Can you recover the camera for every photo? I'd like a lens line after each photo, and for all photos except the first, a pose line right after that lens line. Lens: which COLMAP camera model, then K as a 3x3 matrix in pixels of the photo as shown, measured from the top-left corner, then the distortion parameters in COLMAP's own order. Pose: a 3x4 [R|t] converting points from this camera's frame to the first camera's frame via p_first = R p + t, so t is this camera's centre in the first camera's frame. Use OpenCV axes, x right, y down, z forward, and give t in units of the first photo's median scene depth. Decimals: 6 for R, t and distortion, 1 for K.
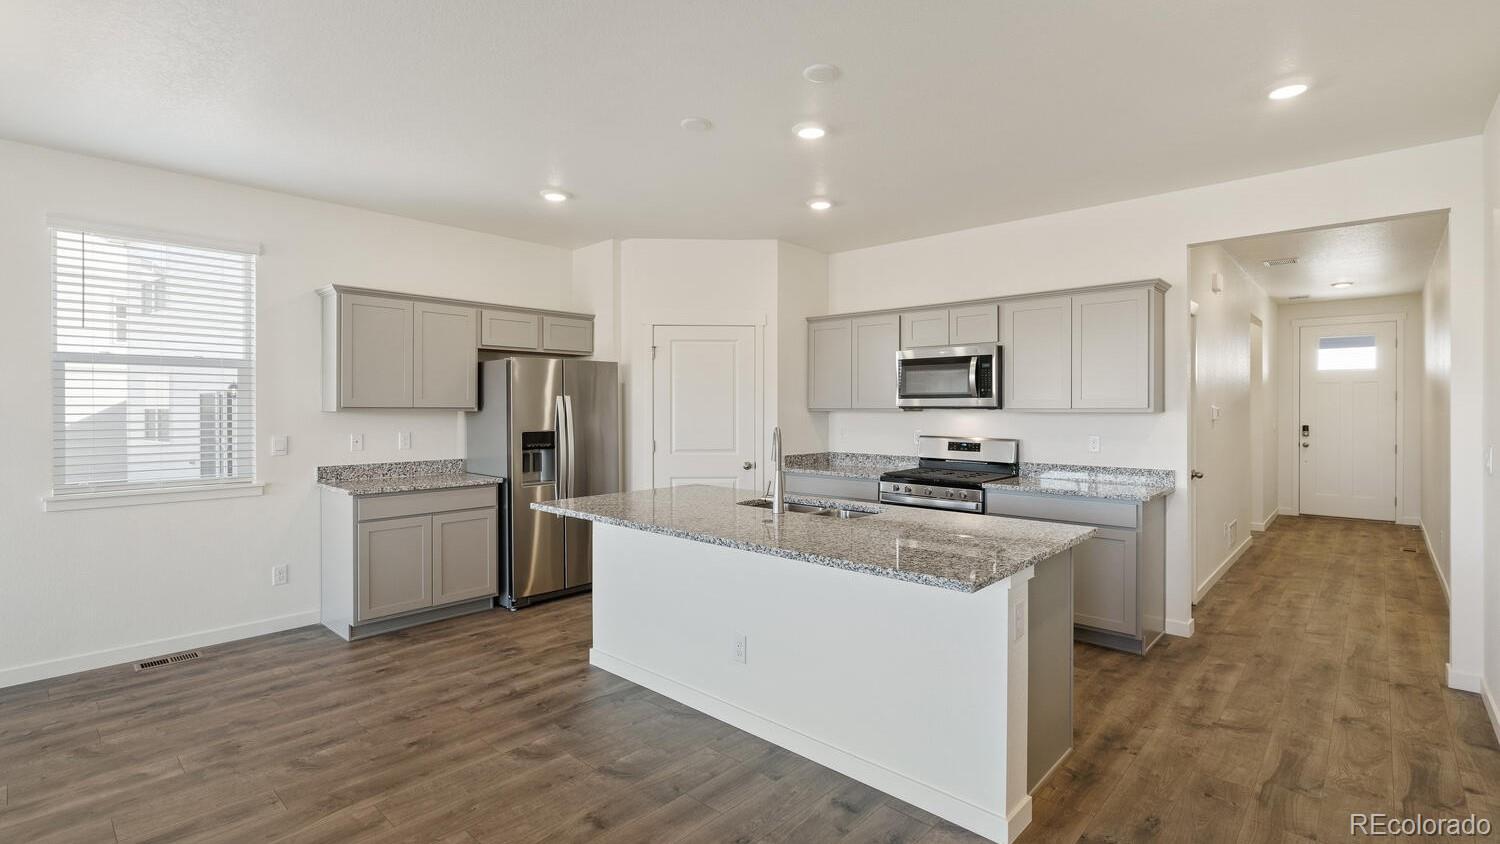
lens RADIAL K [[682.5, 0, 751.2], [0, 682.5, 413.0], [0, 0, 1]] dist [-0.002793, 0.001570]
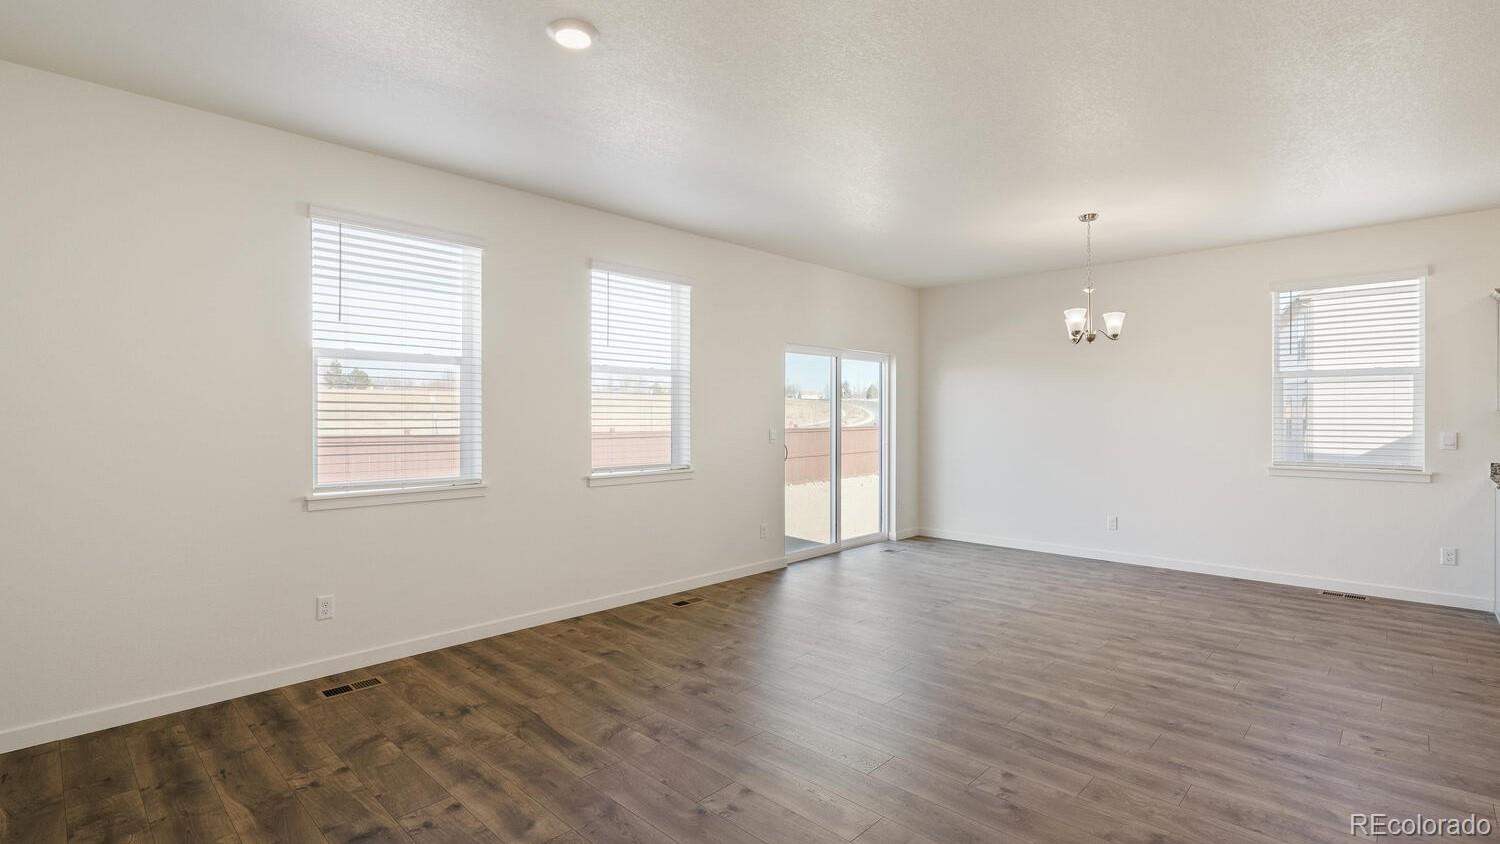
lens RADIAL K [[682.5, 0, 755.0], [0, 682.5, 423.9], [0, 0, 1]] dist [-0.002793, 0.001570]
pose [[-0.022037, 0.009417, -0.999713, 0.433293], [-0.006015, 0.999936, 0.009552, 0.015297], [0.999739, 0.006224, -0.021979, -0.112088]]
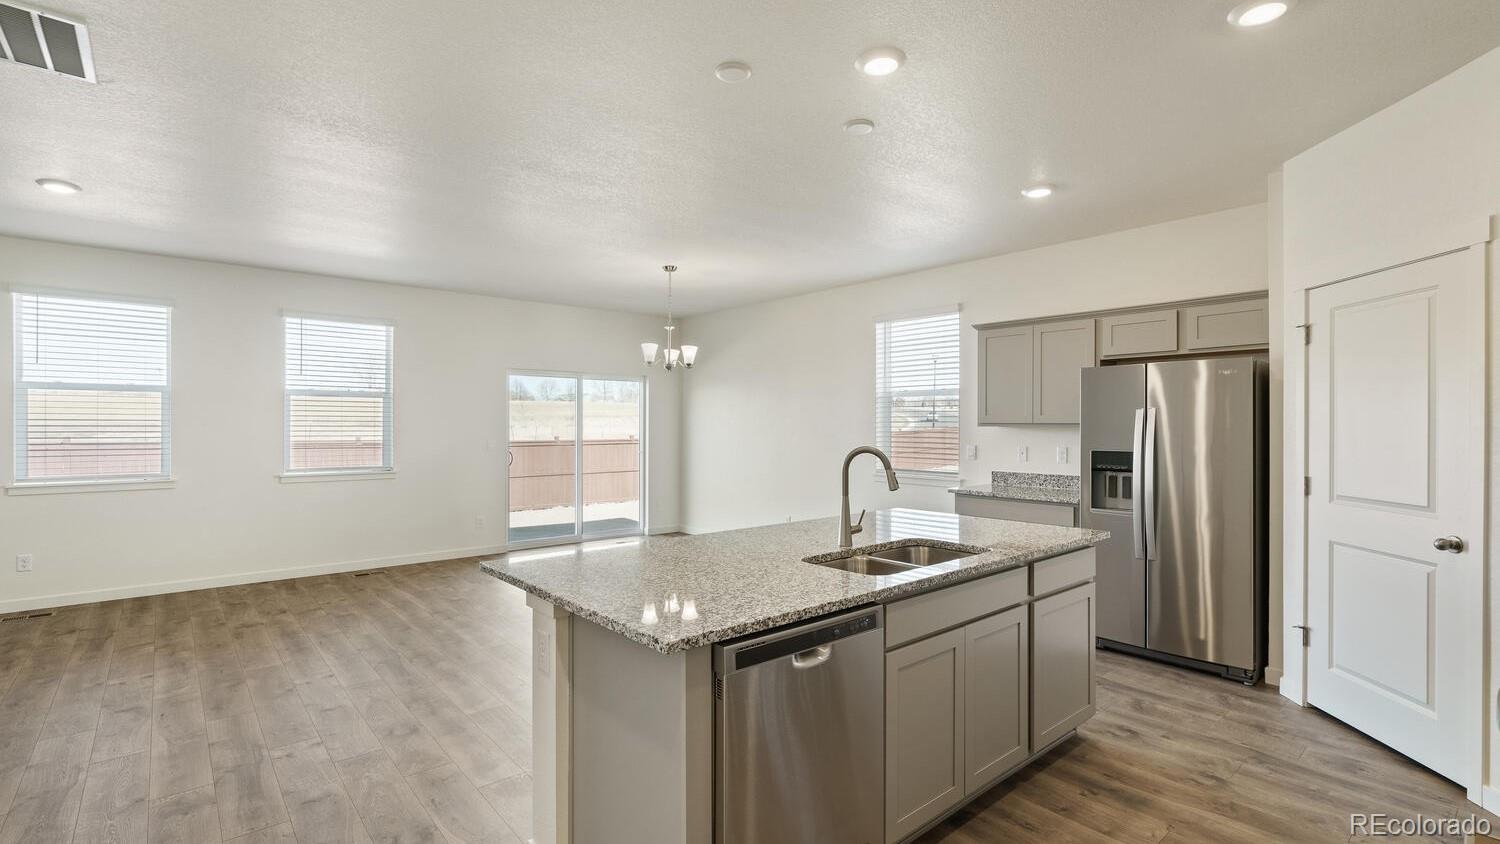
lens RADIAL K [[682.5, 0, 749.8], [0, 682.5, 424.6], [0, 0, 1]] dist [-0.002793, 0.001570]
pose [[-0.116595, 0.000109, -0.993180, 0.636932], [-0.009012, 0.999959, 0.001168, -0.003358], [0.993139, 0.009086, -0.116589, 0.691013]]
